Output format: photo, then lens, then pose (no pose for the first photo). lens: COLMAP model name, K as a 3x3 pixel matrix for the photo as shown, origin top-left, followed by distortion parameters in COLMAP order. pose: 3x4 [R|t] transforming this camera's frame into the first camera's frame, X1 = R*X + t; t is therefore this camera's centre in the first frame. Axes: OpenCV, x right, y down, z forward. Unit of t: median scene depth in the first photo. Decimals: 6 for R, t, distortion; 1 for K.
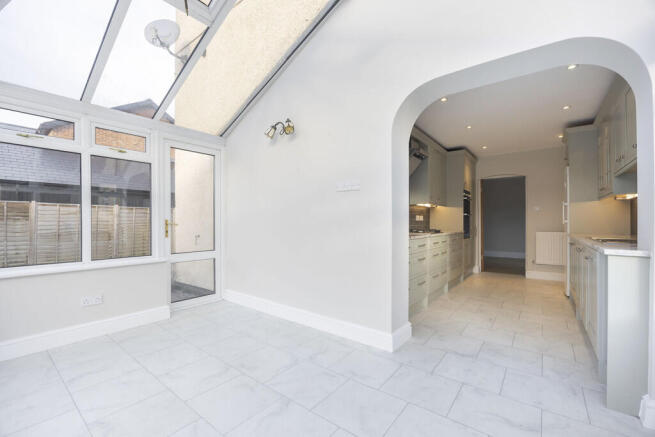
lens RADIAL K [[281.9, 0, 326.5], [0, 281.9, 218.8], [0, 0, 1]] dist [-0.015098, -0.001198]
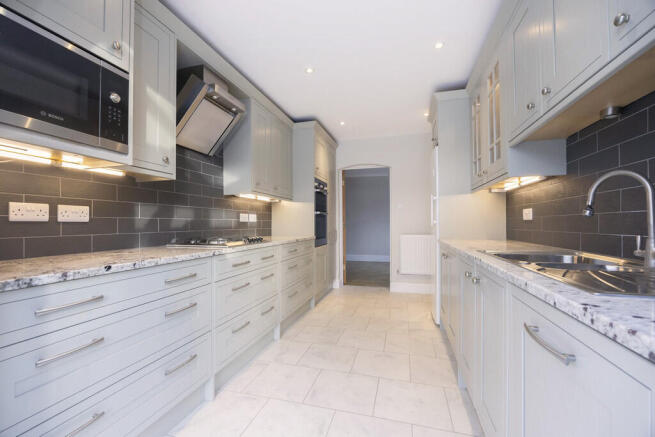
lens RADIAL K [[281.9, 0, 327.9], [0, 281.9, 219.3], [0, 0, 1]] dist [-0.015098, -0.001198]
pose [[0.924221, -0.002575, 0.381850, 0.250858], [0.004040, 0.999987, -0.003036, 0.002986], [-0.381837, 0.004349, 0.924219, 0.335083]]
